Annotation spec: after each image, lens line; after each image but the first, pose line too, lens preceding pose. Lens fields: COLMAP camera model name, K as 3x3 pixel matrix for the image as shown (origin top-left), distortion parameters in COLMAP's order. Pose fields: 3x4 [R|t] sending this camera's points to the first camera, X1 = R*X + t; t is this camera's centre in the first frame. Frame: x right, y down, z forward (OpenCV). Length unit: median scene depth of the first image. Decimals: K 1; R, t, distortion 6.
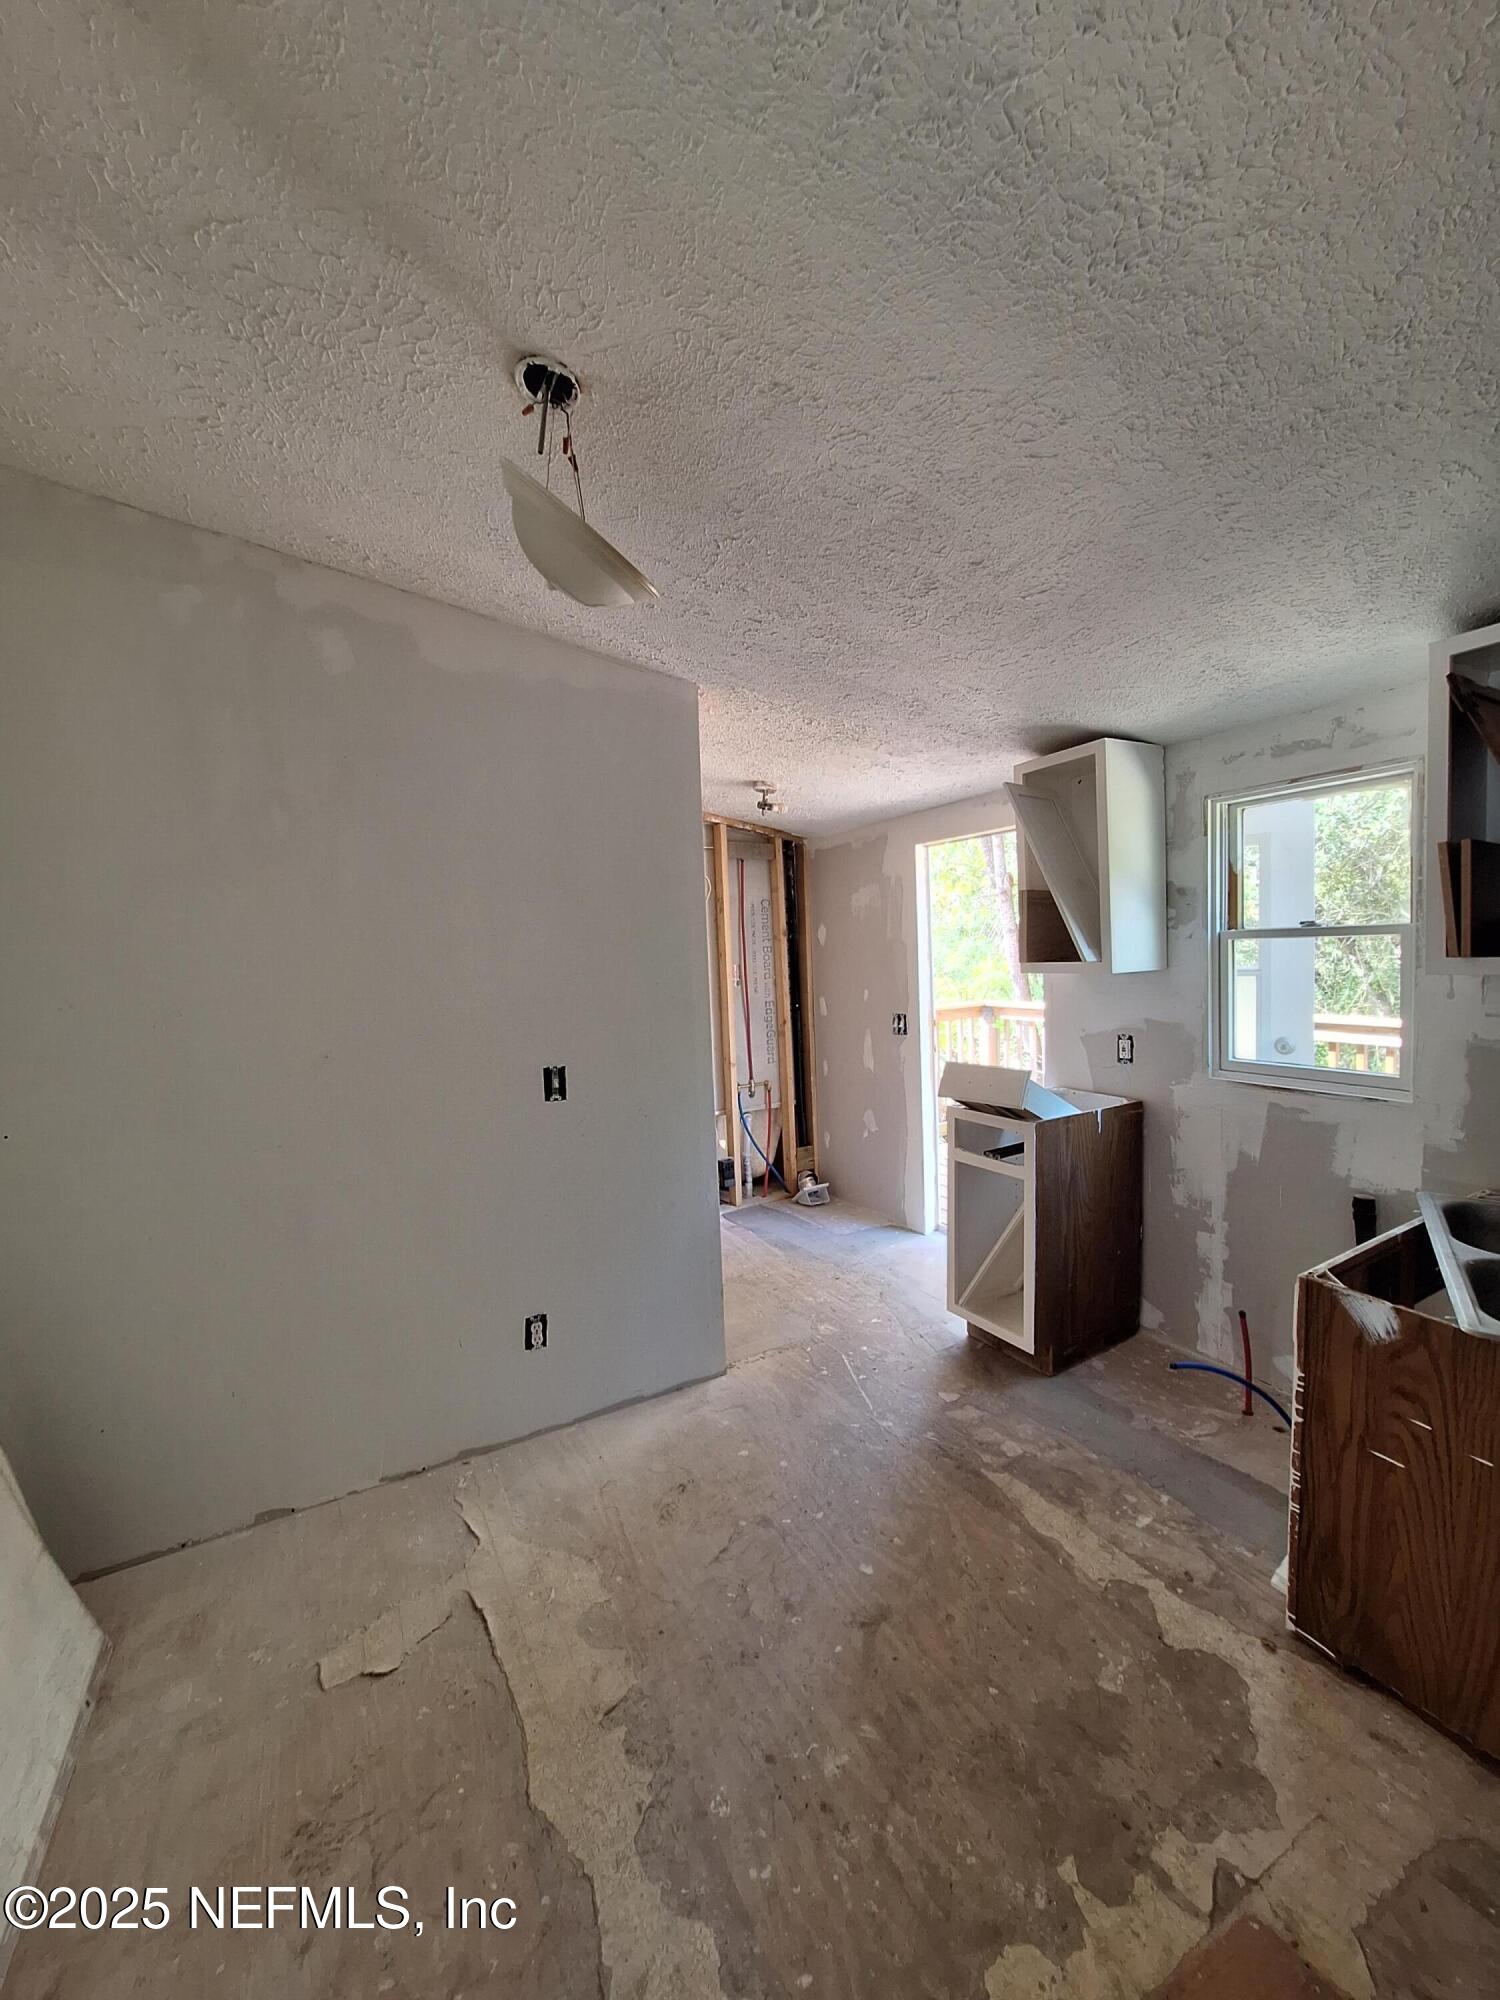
lens RADIAL K [[790.1, 0, 755.9], [0, 790.1, 1001.4], [0, 0, 1]] dist [-0.001237, 0.000232]
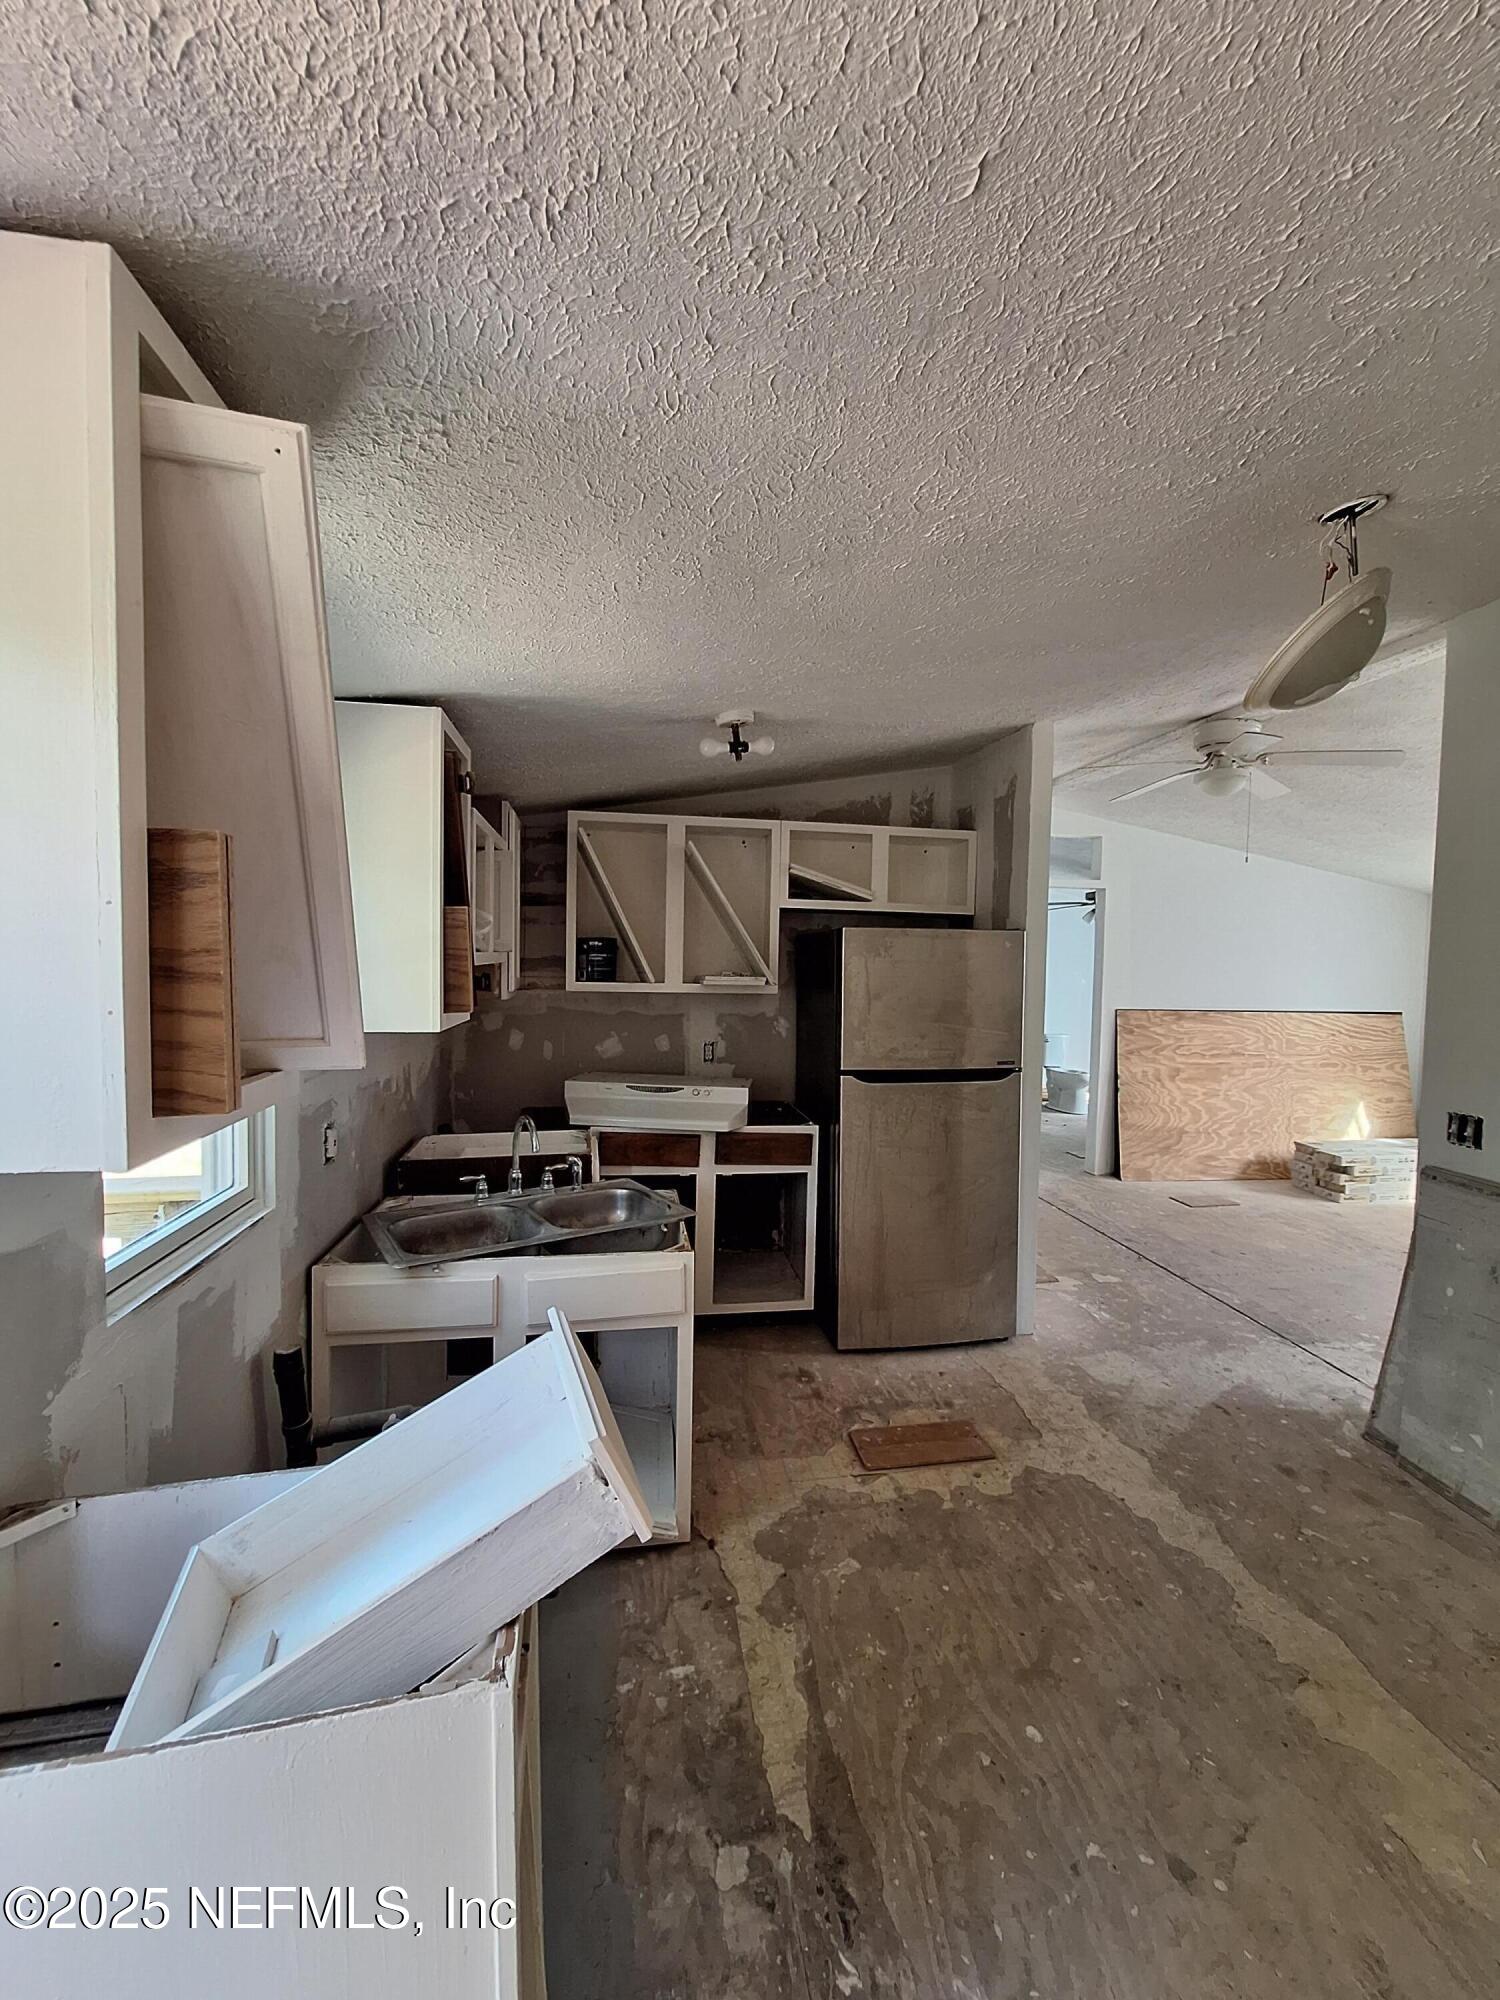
lens RADIAL K [[790.1, 0, 750.7], [0, 790.1, 1020.0], [0, 0, 1]] dist [-0.001237, 0.000232]
pose [[-0.939891, -0.005212, 0.341435, 0.142616], [0.040941, 0.990951, 0.127829, -0.160059], [-0.339012, 0.134124, -0.931172, 1.815207]]
